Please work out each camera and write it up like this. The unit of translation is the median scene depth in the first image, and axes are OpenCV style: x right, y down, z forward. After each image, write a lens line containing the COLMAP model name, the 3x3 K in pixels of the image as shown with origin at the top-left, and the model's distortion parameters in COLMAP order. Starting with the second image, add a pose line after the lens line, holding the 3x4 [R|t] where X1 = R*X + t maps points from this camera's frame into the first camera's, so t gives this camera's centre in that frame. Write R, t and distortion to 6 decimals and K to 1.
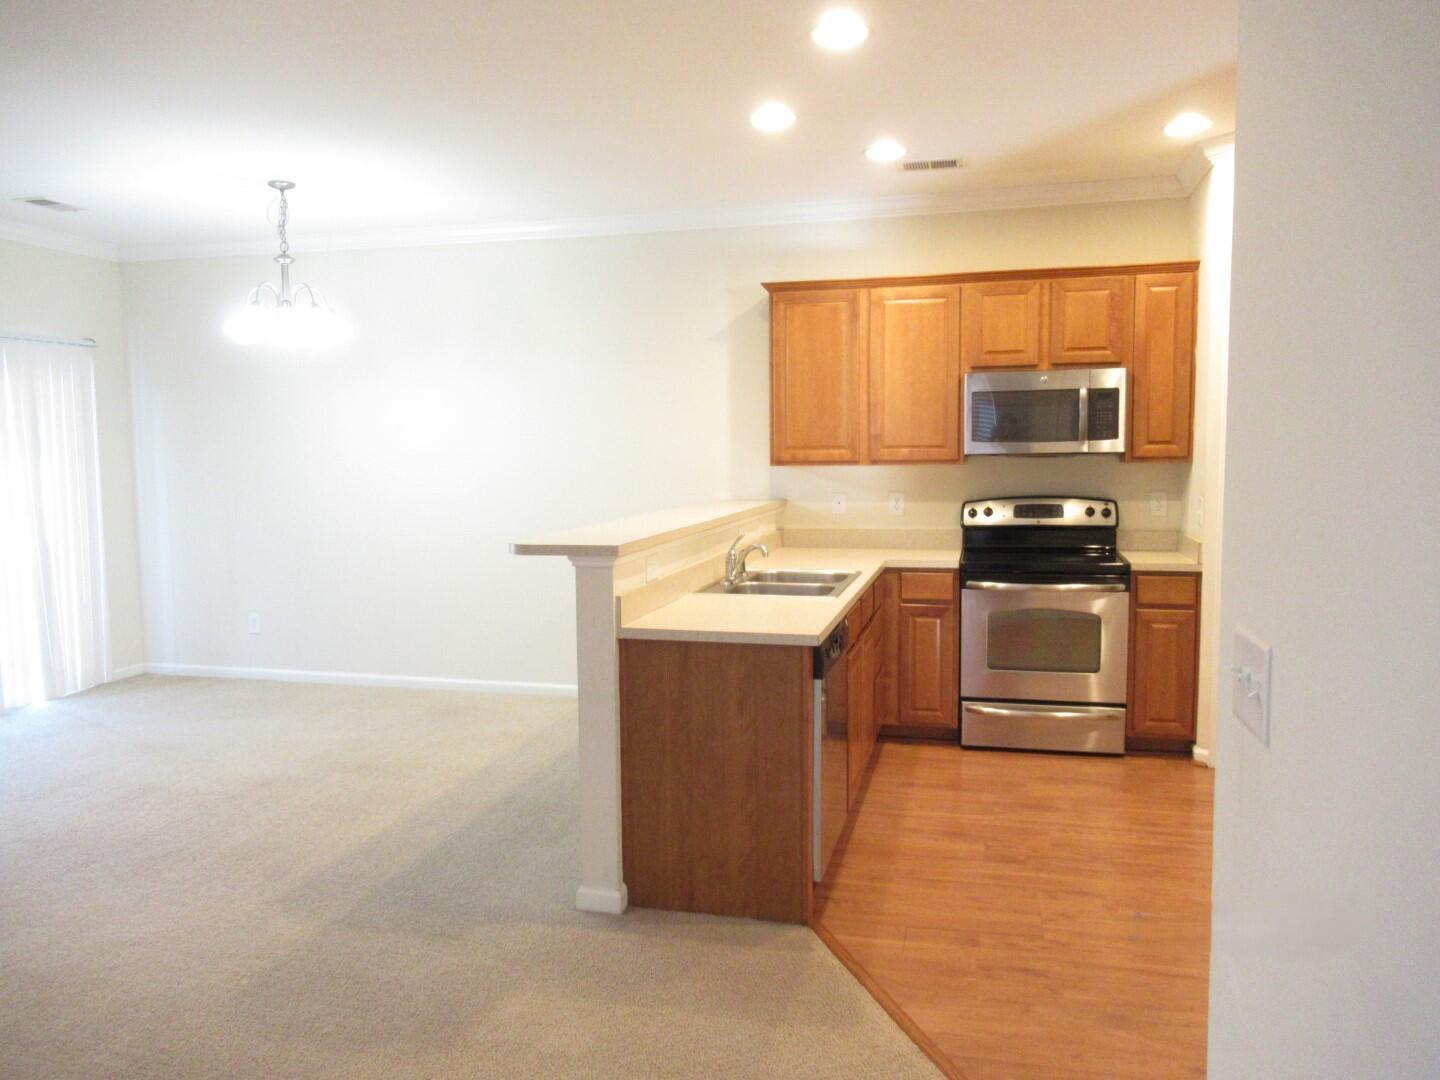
lens RADIAL K [[1076.1, 0, 716.2], [0, 1076.1, 549.5], [0, 0, 1]] dist [0.002697, -0.004460]
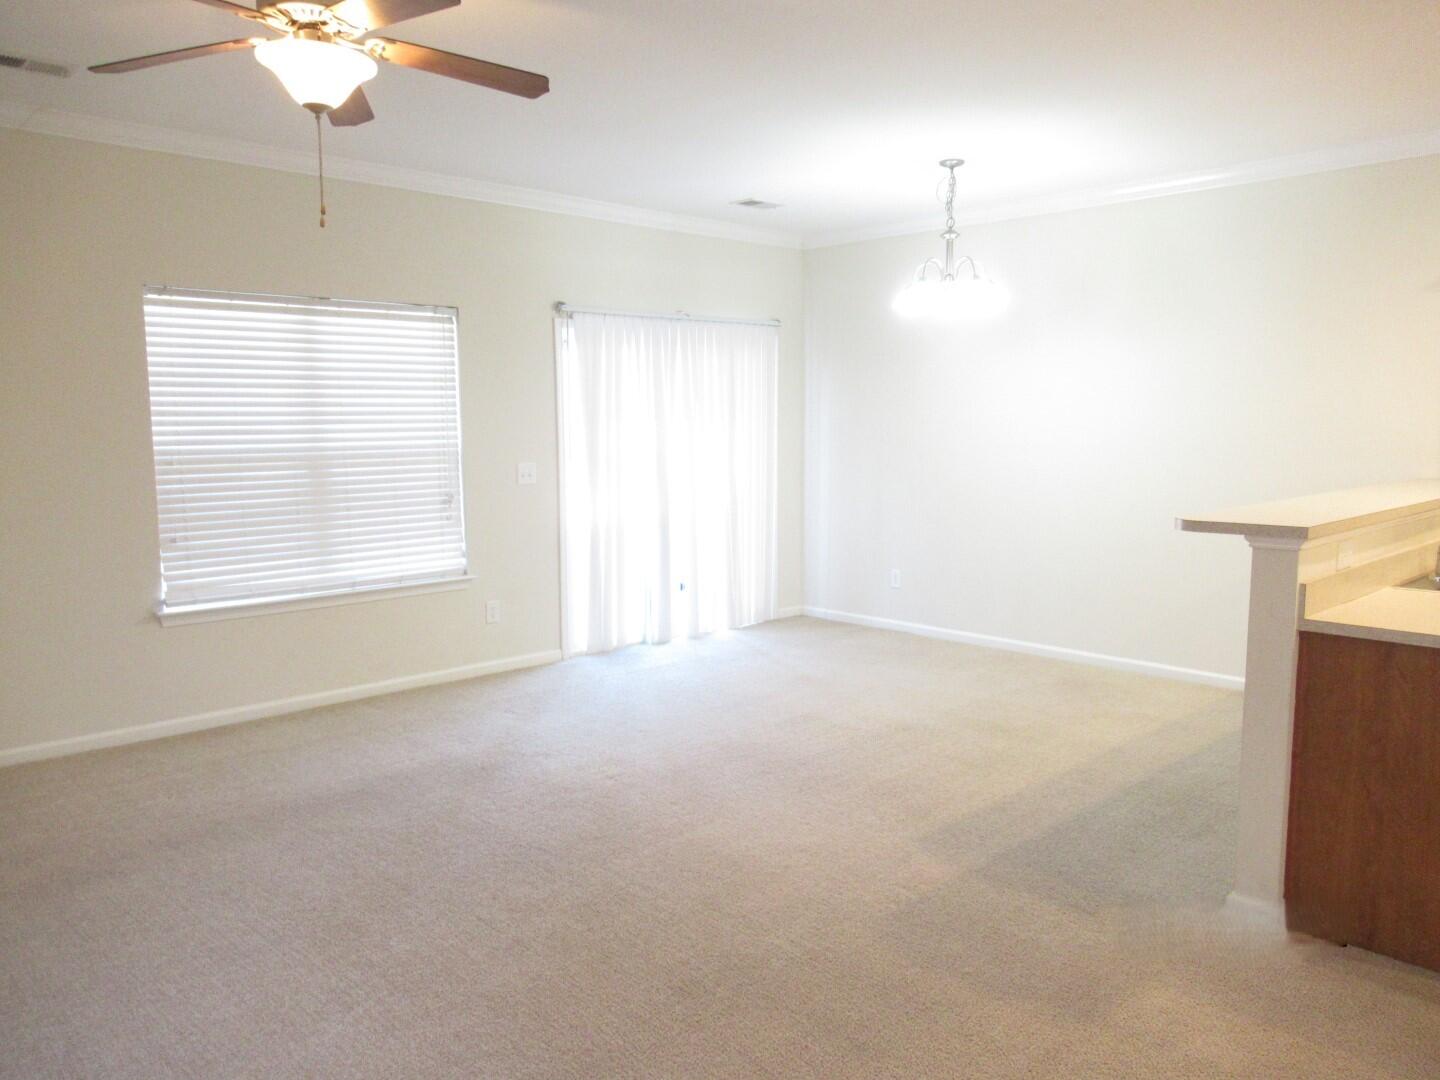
lens RADIAL K [[1076.1, 0, 717.5], [0, 1076.1, 550.2], [0, 0, 1]] dist [0.002697, -0.004460]
pose [[0.848694, 0.067257, -0.524590, -0.024107], [-0.050549, 0.997656, 0.046129, -0.000720], [0.526462, -0.012632, 0.850105, -0.012285]]
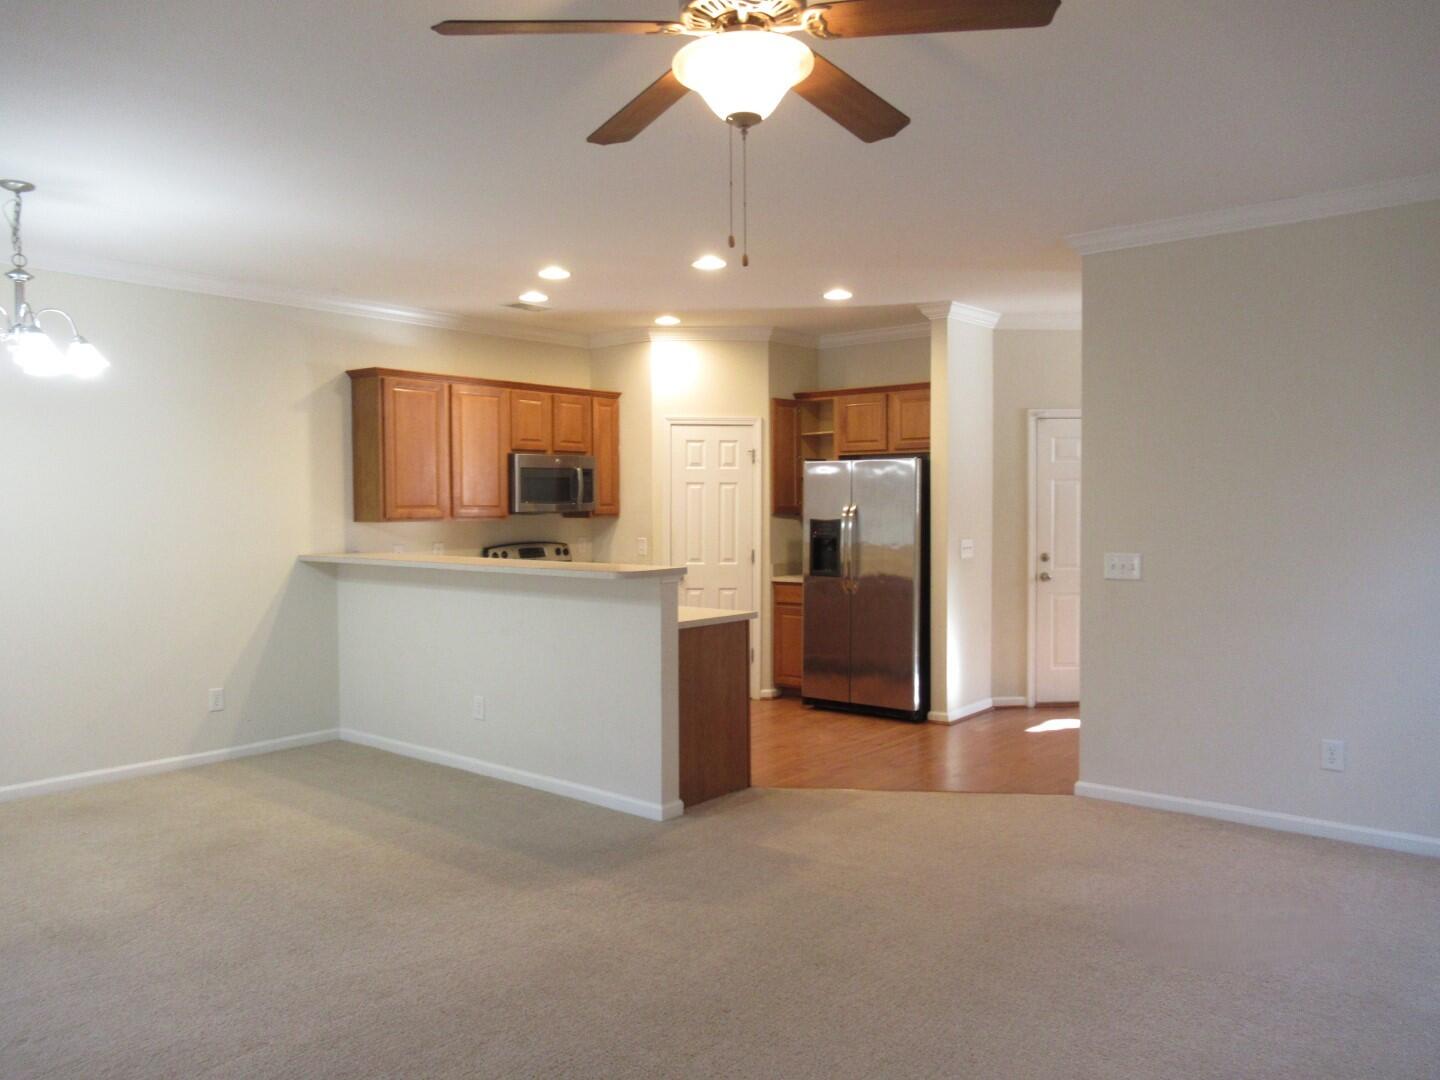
lens RADIAL K [[1076.1, 0, 722.9], [0, 1076.1, 551.5], [0, 0, 1]] dist [0.002697, -0.004460]
pose [[0.428687, -0.031604, 0.902900, -0.940153], [0.085090, 0.996358, -0.005524, -0.008729], [-0.899437, 0.079196, 0.429815, 0.183840]]
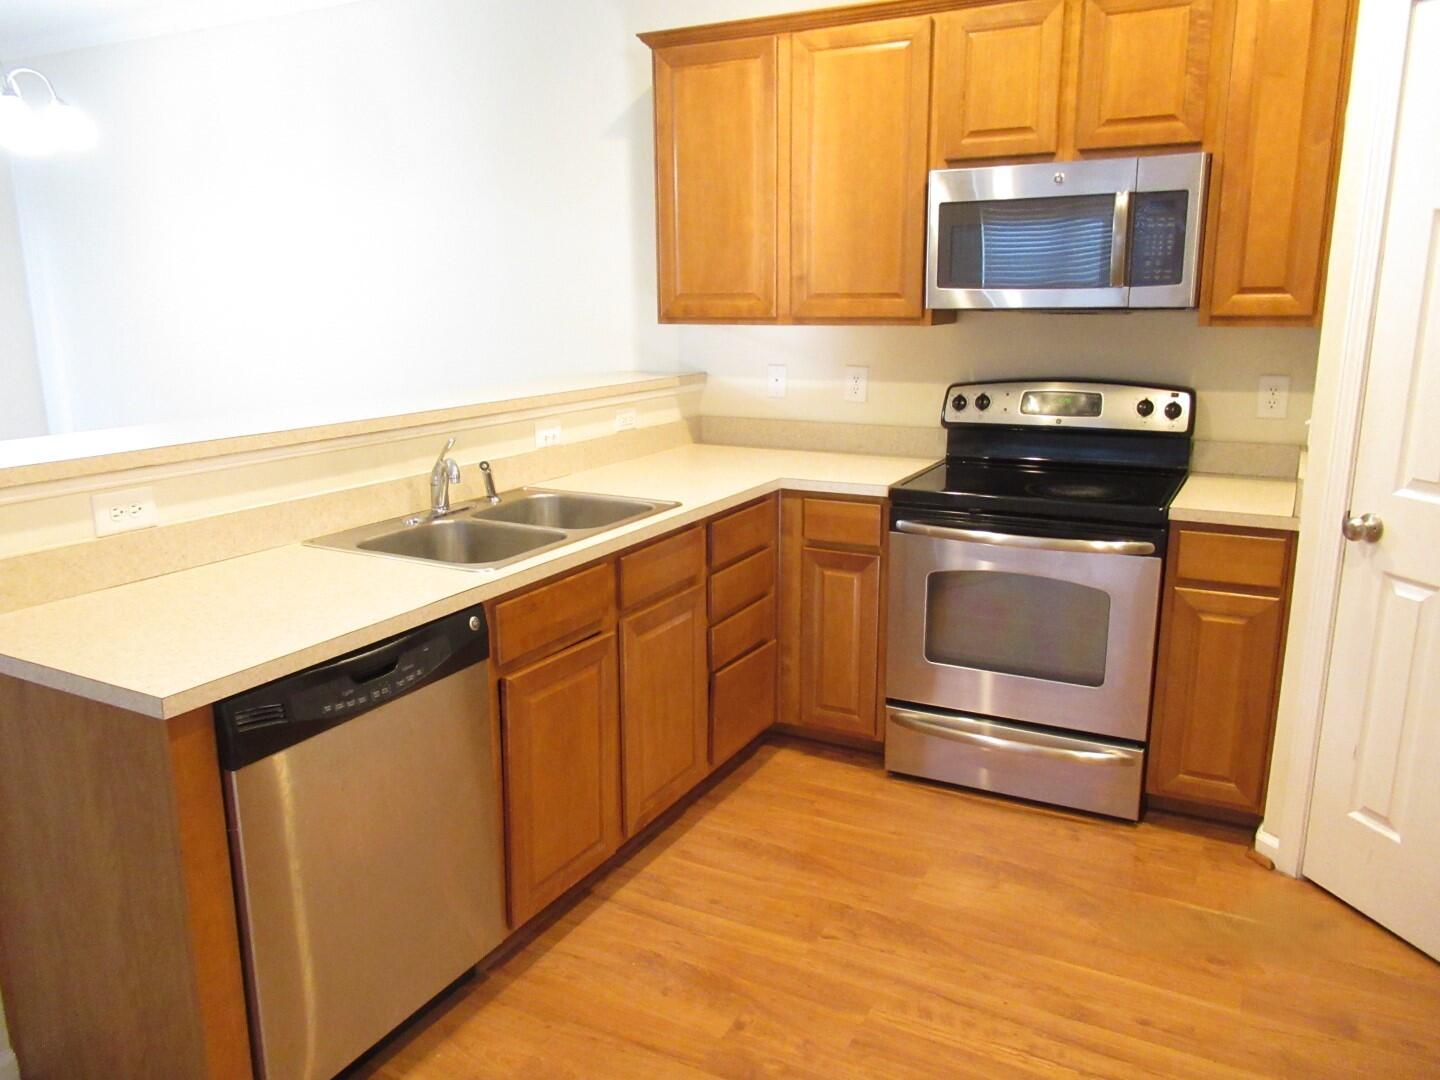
lens RADIAL K [[1076.1, 0, 720.2], [0, 1076.1, 549.2], [0, 0, 1]] dist [0.002697, -0.004460]
pose [[0.971078, 0.059123, -0.231329, 0.279600], [-0.026409, 0.989509, 0.142038, -0.038666], [0.237300, -0.131821, 0.962451, 0.381803]]
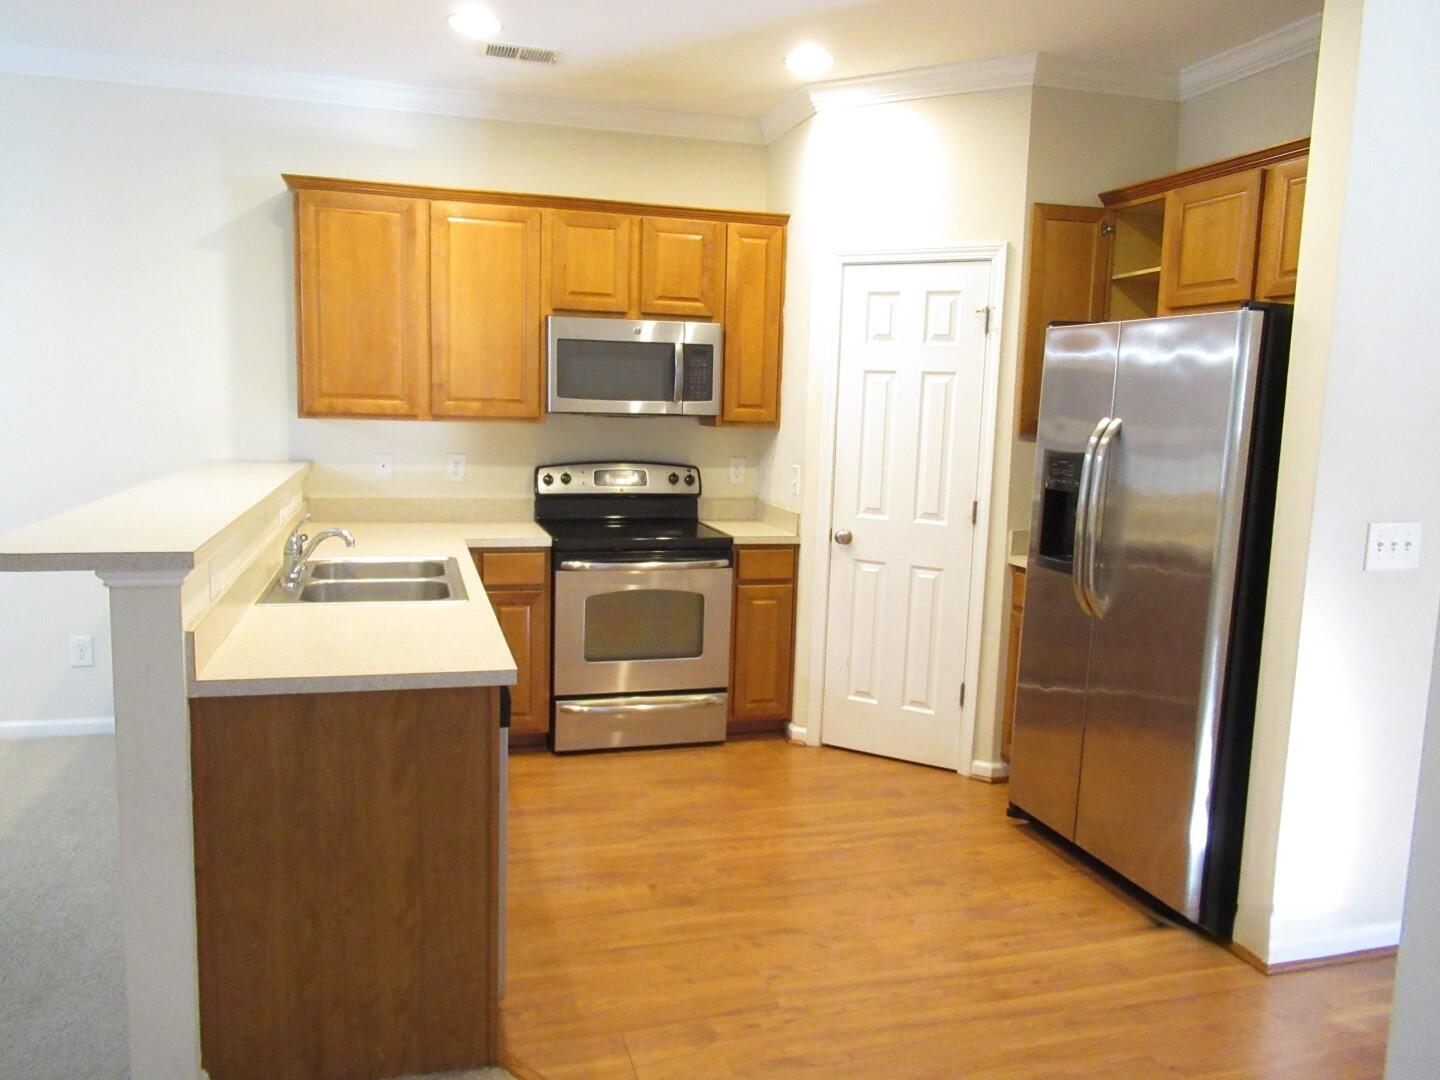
lens RADIAL K [[1076.1, 0, 715.6], [0, 1076.1, 549.2], [0, 0, 1]] dist [0.002697, -0.004460]
pose [[0.862184, -0.032113, 0.505576, -0.093356], [0.008983, 0.998801, 0.048121, -0.020417], [-0.506516, -0.036948, 0.861439, 0.204288]]
